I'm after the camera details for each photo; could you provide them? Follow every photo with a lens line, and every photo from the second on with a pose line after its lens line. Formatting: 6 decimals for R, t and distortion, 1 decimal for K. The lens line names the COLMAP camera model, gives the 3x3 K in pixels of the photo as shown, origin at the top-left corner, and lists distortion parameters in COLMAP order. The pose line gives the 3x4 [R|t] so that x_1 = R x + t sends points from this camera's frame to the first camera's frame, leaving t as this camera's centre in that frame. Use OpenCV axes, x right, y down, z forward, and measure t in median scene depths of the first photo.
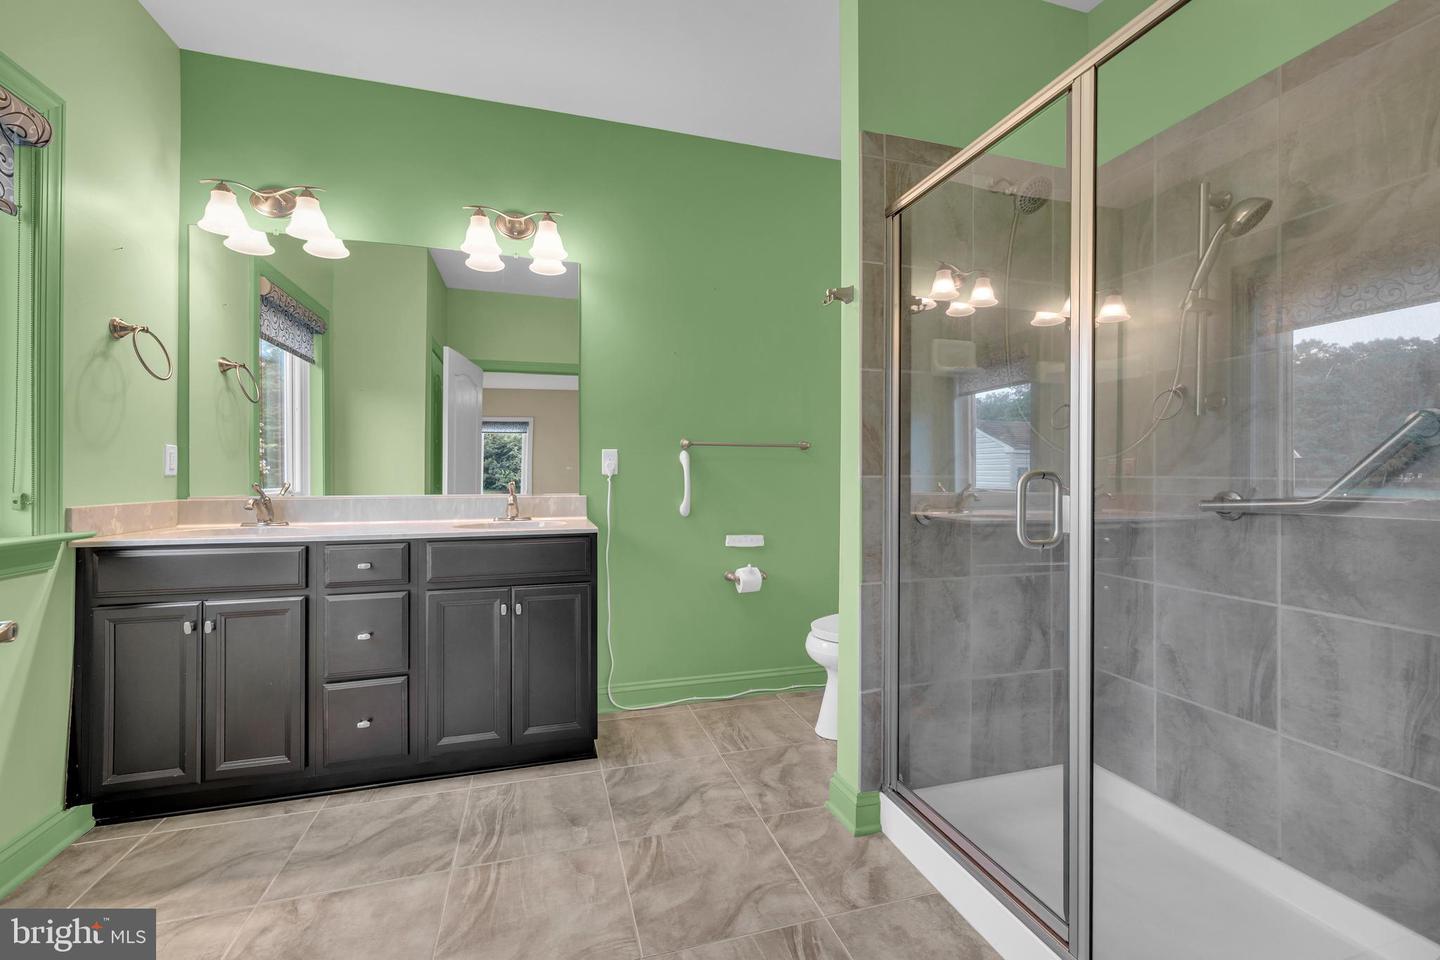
lens RADIAL K [[614.3, 0, 721.0], [0, 614.3, 471.5], [0, 0, 1]] dist [0.009173, 0.000210]
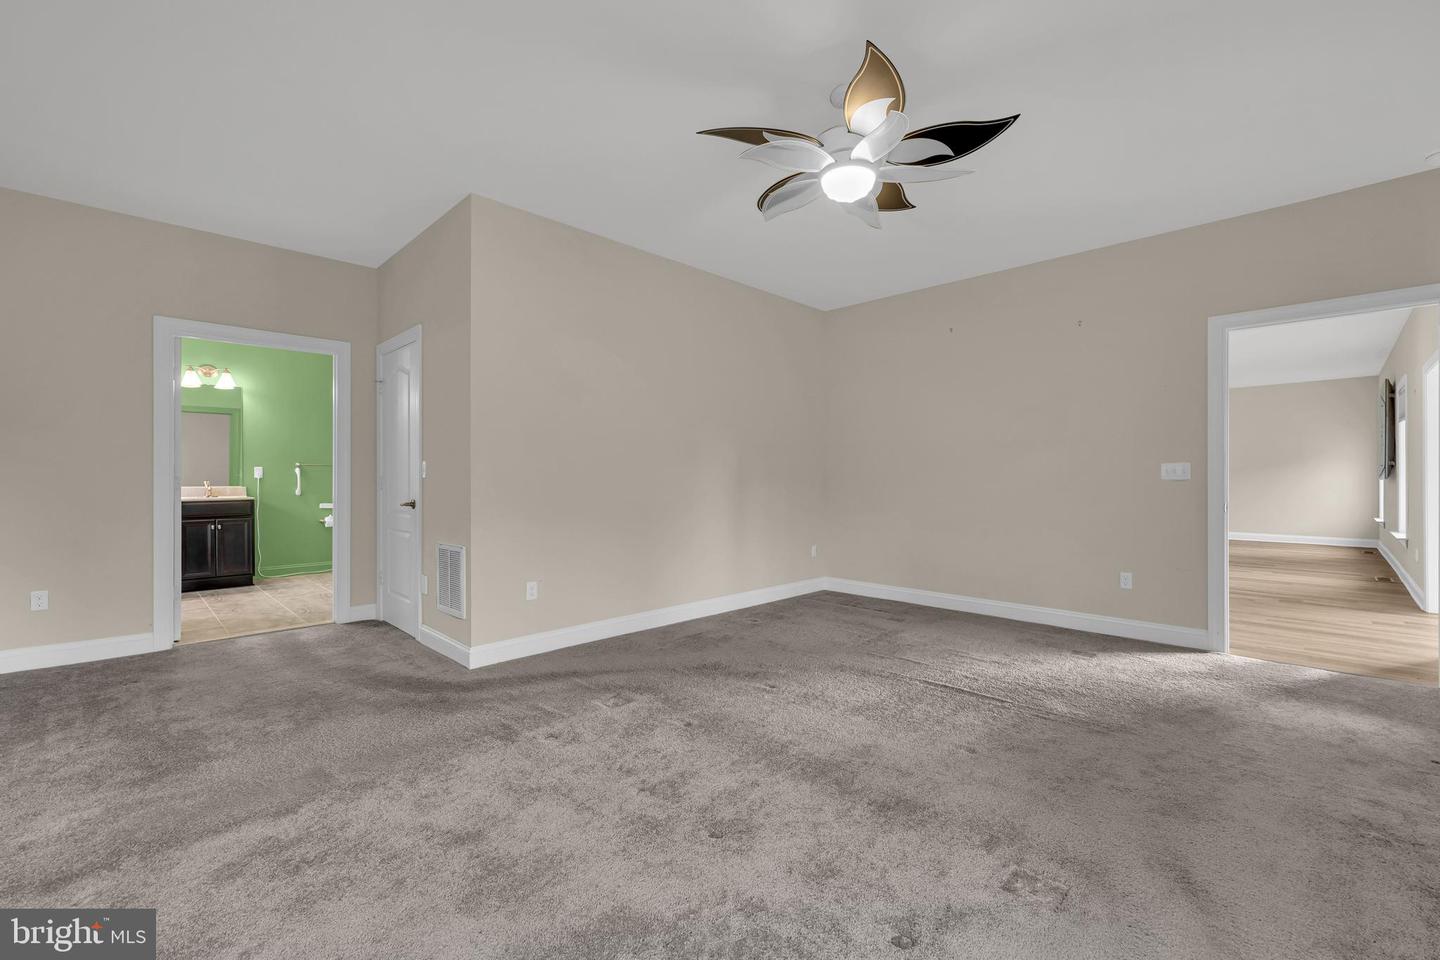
lens RADIAL K [[614.3, 0, 734.3], [0, 614.3, 473.0], [0, 0, 1]] dist [0.009173, 0.000210]
pose [[0.872307, 0.003905, 0.488944, 0.250070], [-0.003487, 0.999992, -0.001765, -0.015276], [-0.488947, -0.000165, 0.872313, -1.932955]]
